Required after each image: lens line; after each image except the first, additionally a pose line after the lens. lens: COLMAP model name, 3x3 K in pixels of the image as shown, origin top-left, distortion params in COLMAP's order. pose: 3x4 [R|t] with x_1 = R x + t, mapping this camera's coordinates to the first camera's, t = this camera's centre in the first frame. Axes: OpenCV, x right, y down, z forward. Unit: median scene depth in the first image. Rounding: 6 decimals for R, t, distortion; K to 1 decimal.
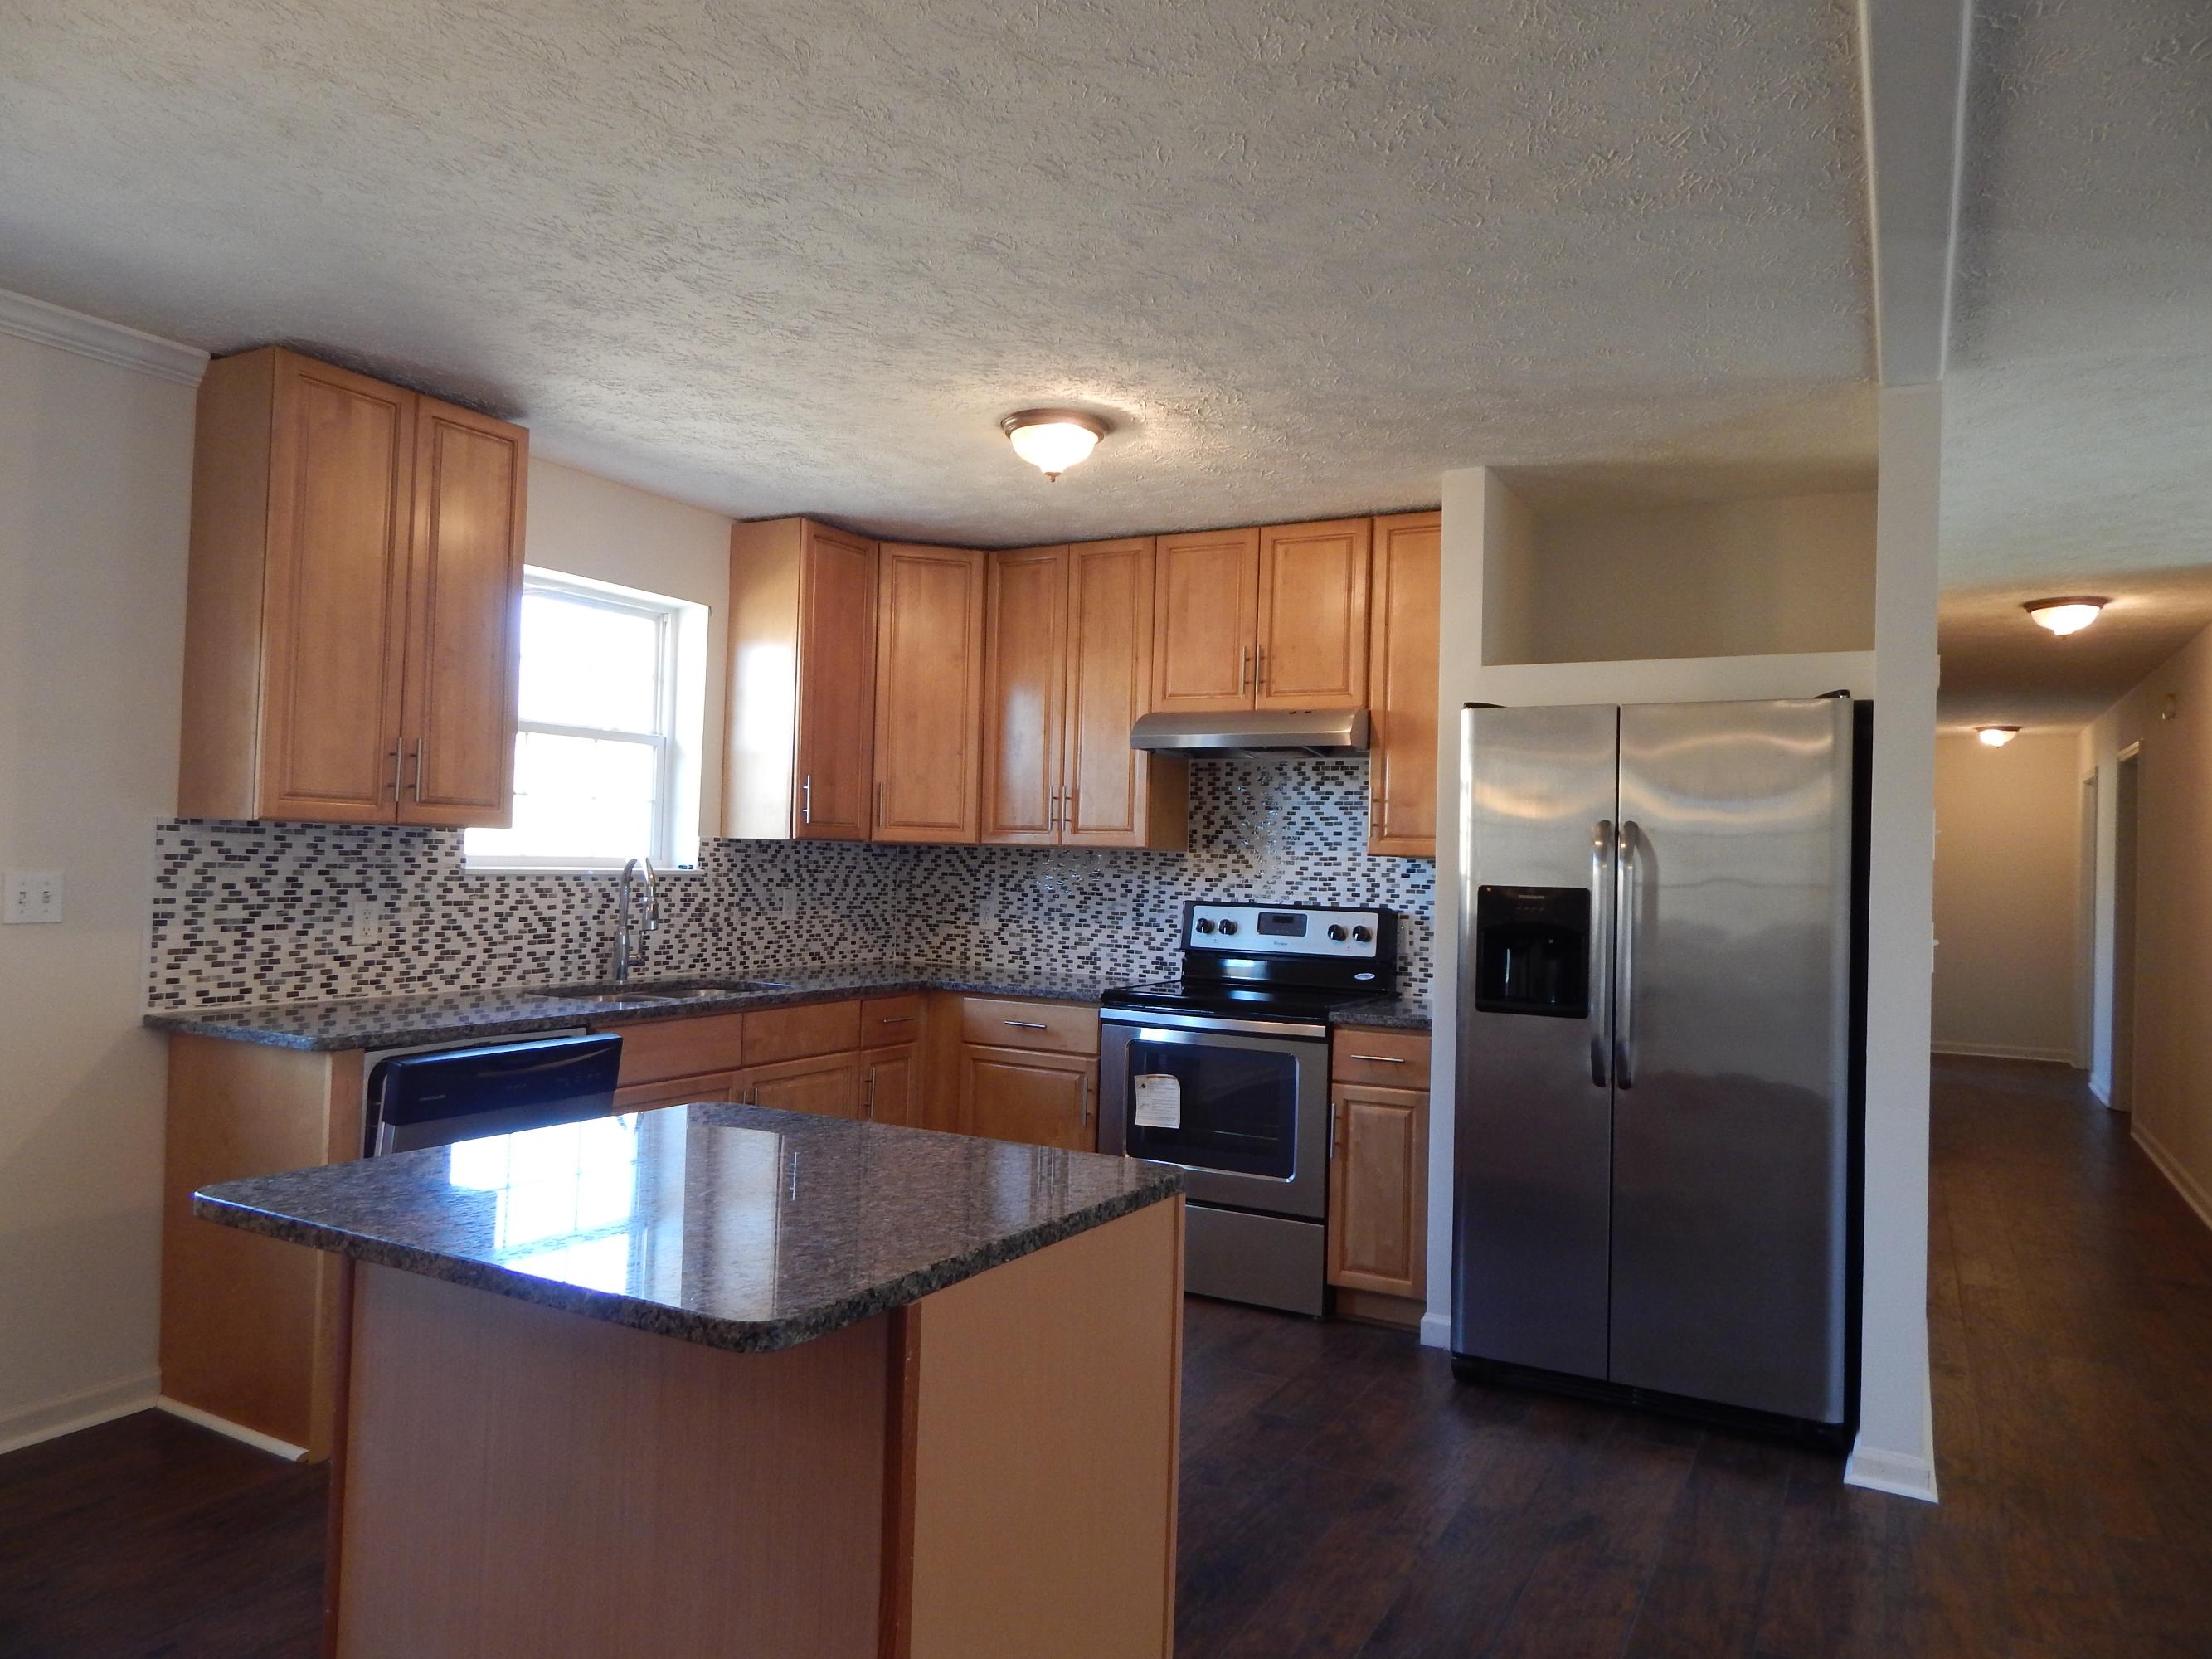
lens RADIAL K [[1452.5, 0, 1112.3], [0, 1452.5, 829.6], [0, 0, 1]] dist [0.003709, -0.005152]
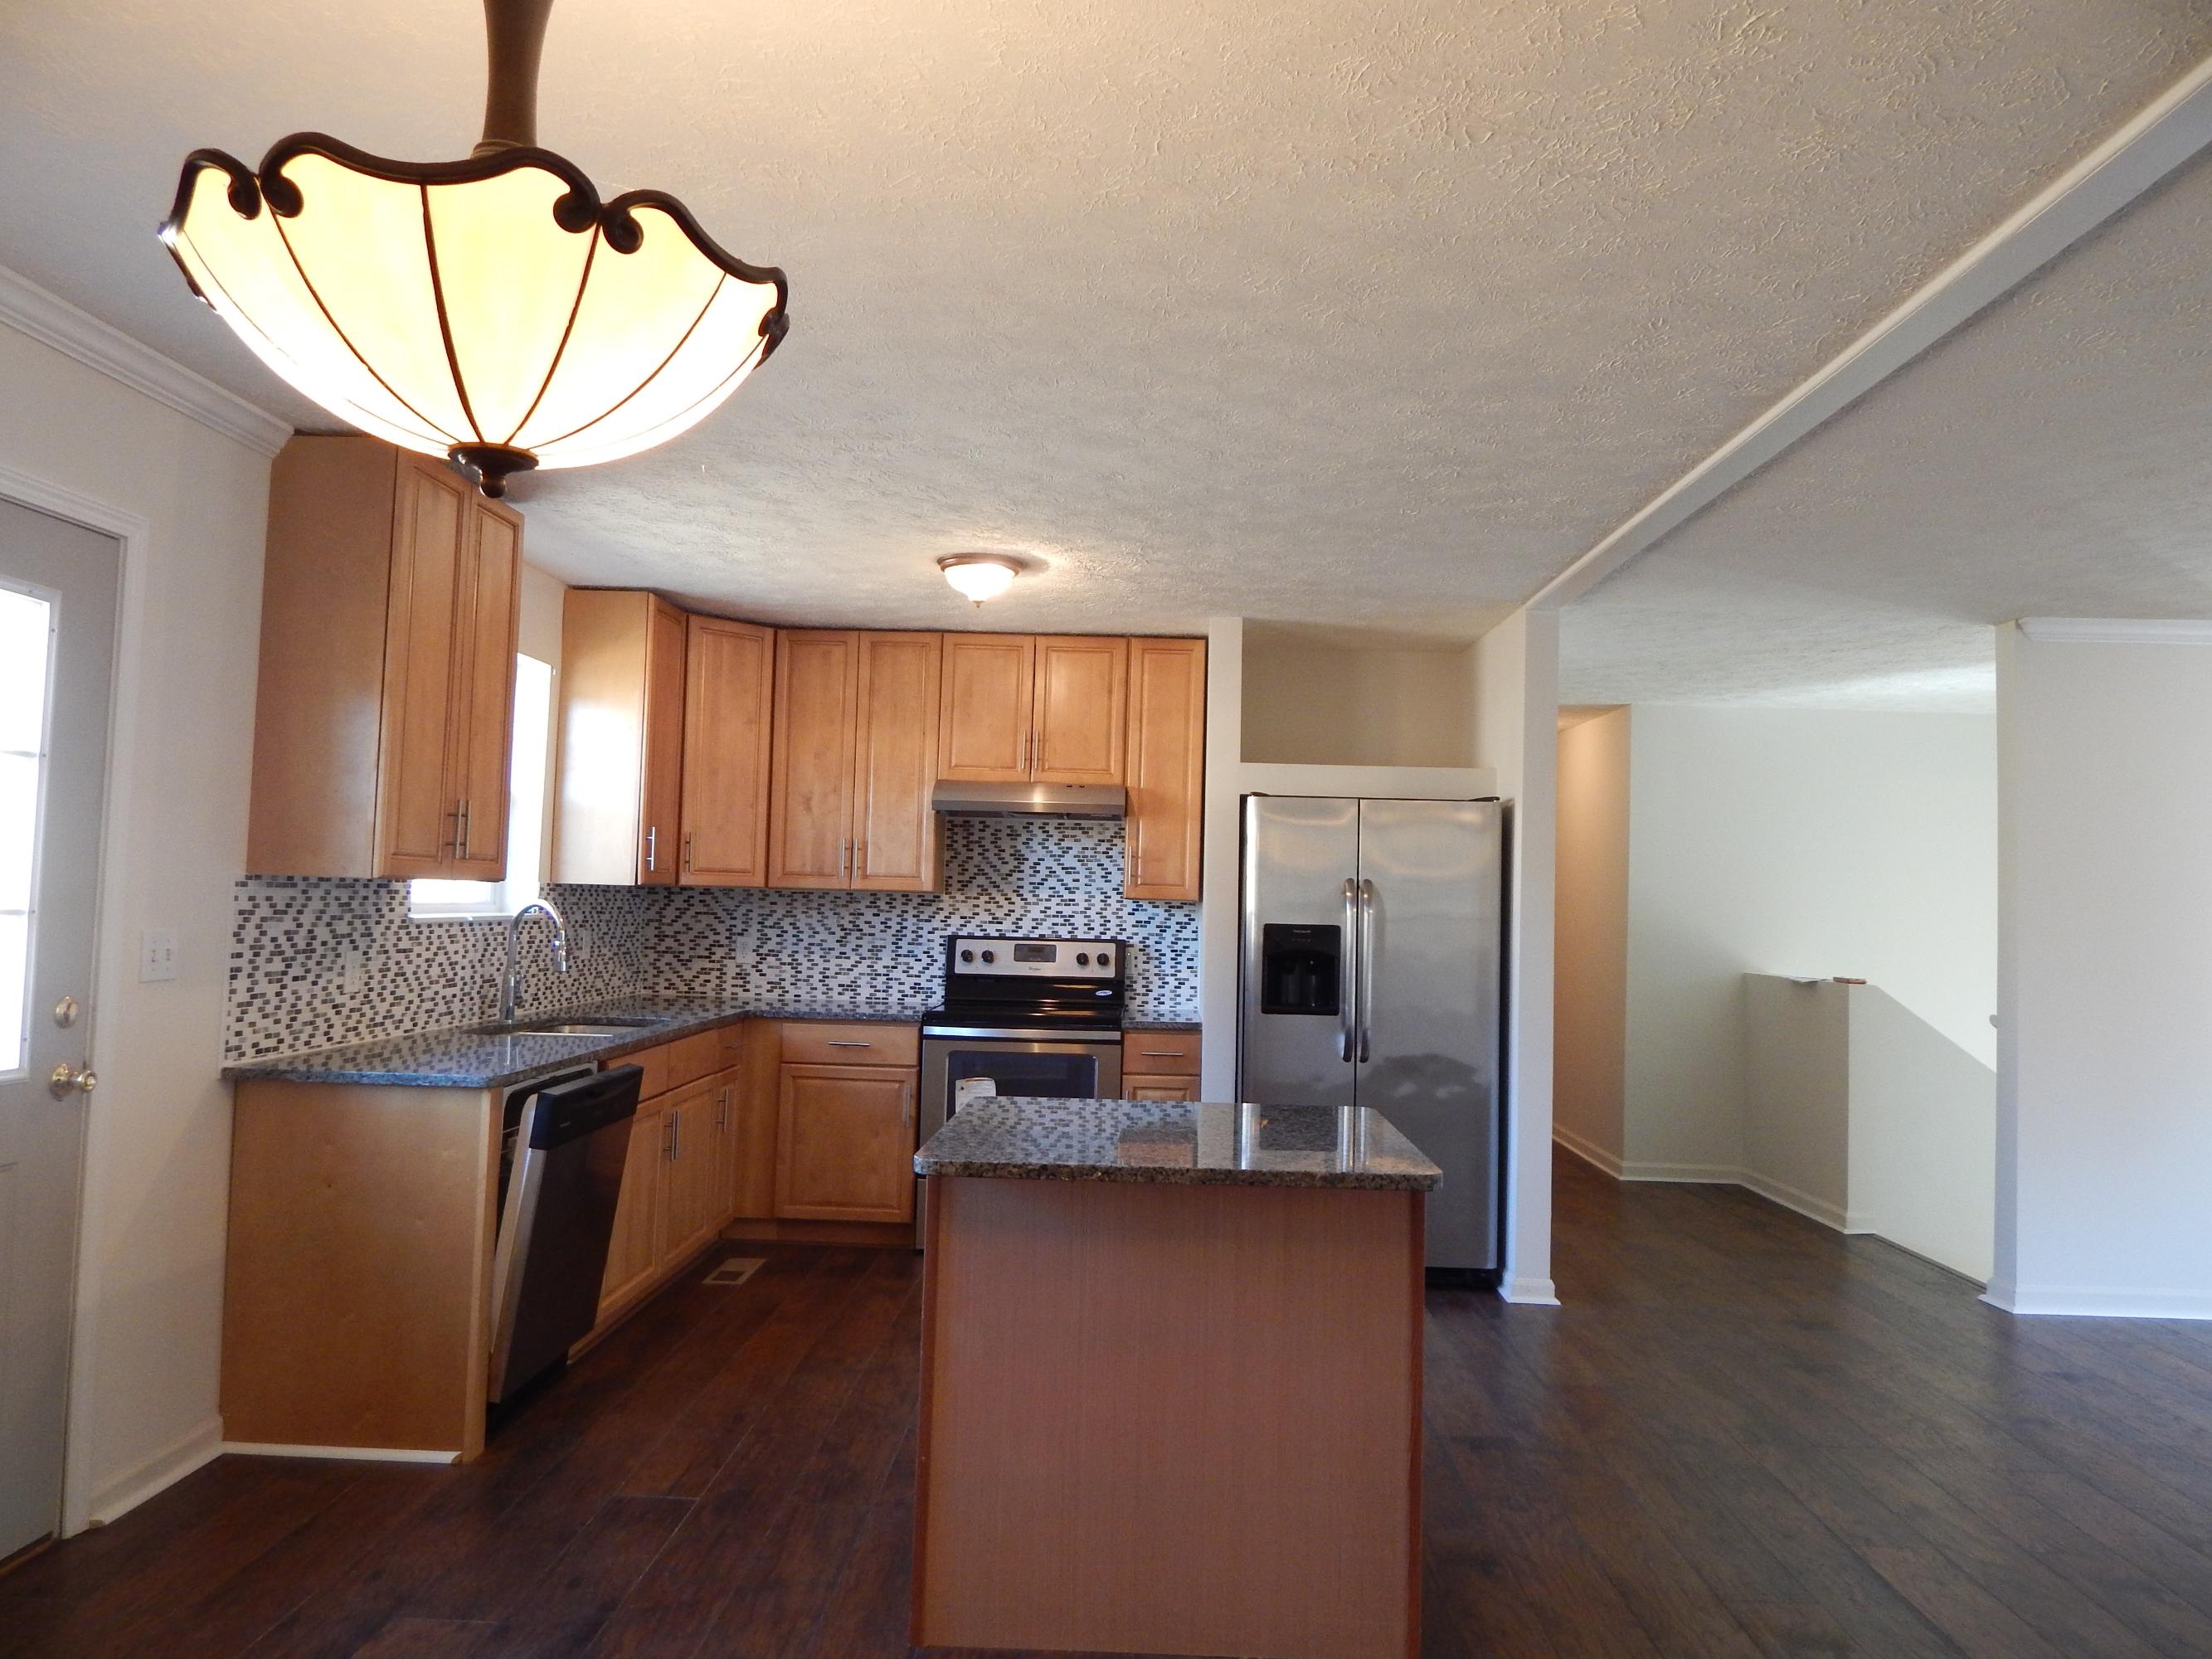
lens RADIAL K [[1452.5, 0, 1112.3], [0, 1452.5, 829.6], [0, 0, 1]] dist [0.003709, -0.005152]
pose [[0.888037, 0.018166, 0.459412, -0.419373], [-0.011749, 0.999789, -0.016824, -0.021526], [-0.459621, 0.009543, 0.888064, -0.140680]]
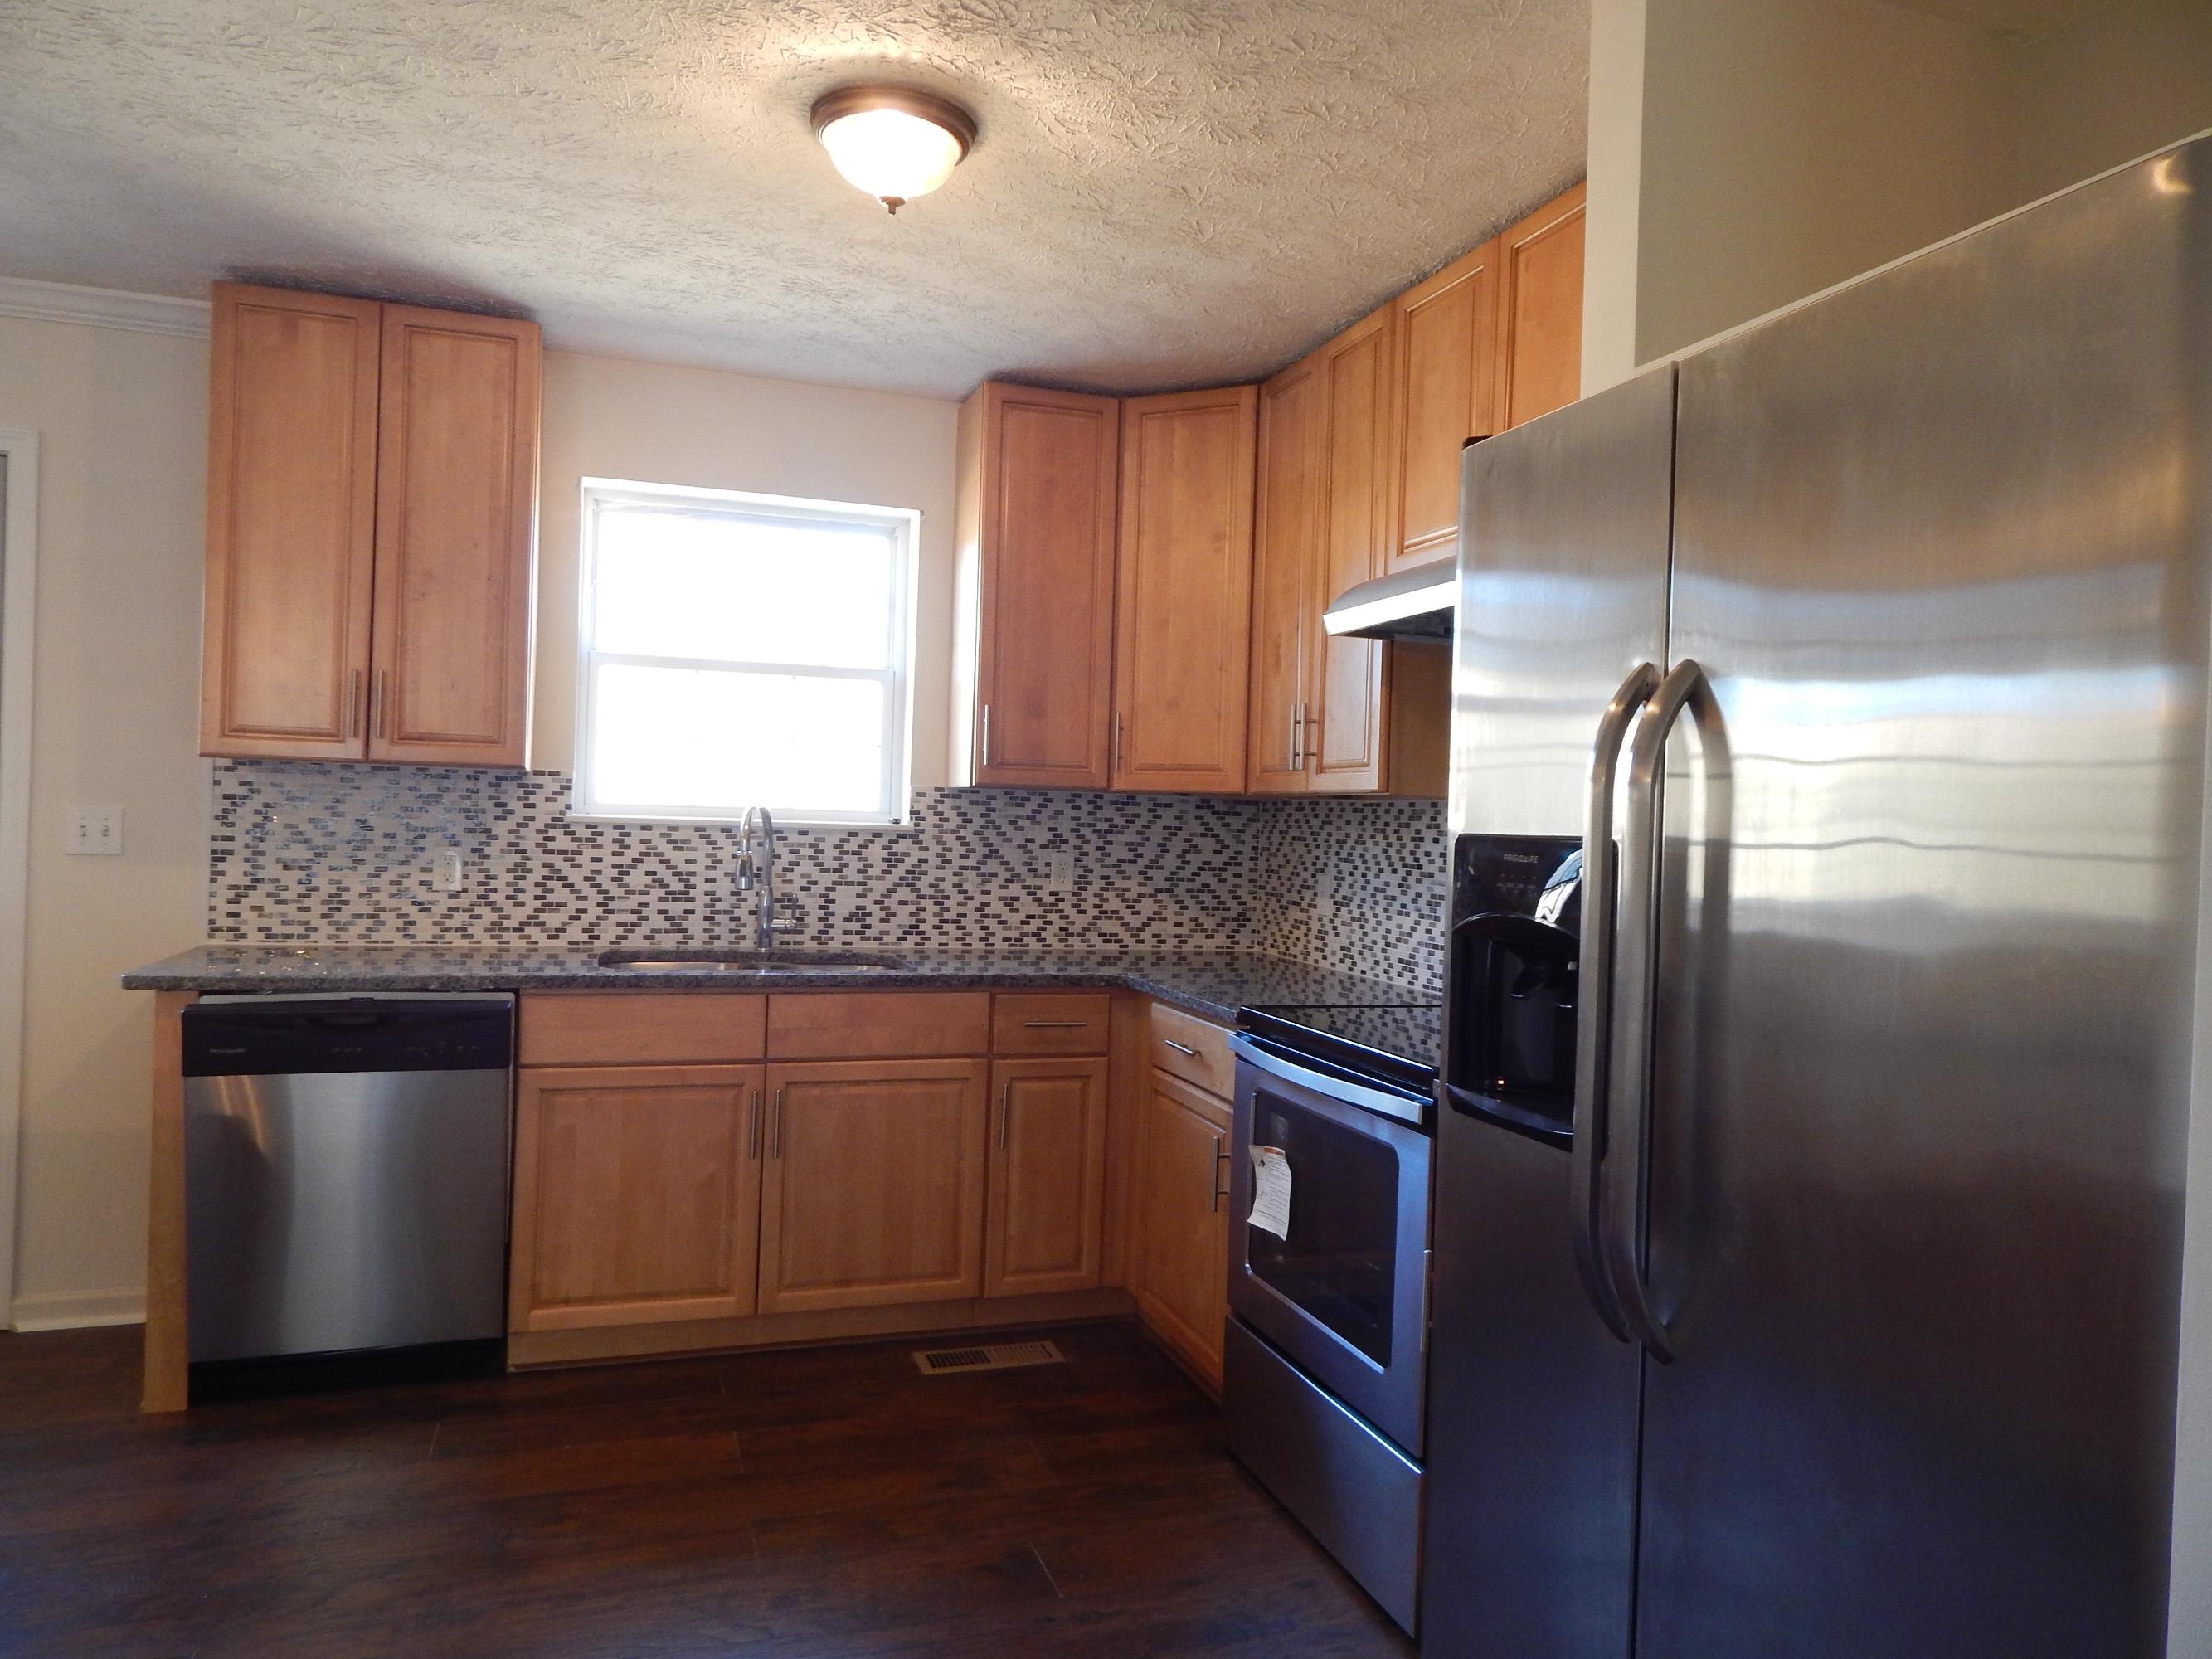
lens RADIAL K [[1452.5, 0, 1112.3], [0, 1452.5, 829.6], [0, 0, 1]] dist [0.003709, -0.005152]
pose [[0.741104, 0.003000, -0.671384, 0.385248], [0.000302, 0.999988, 0.004801, 0.027560], [0.671390, -0.003761, 0.741095, 0.475059]]
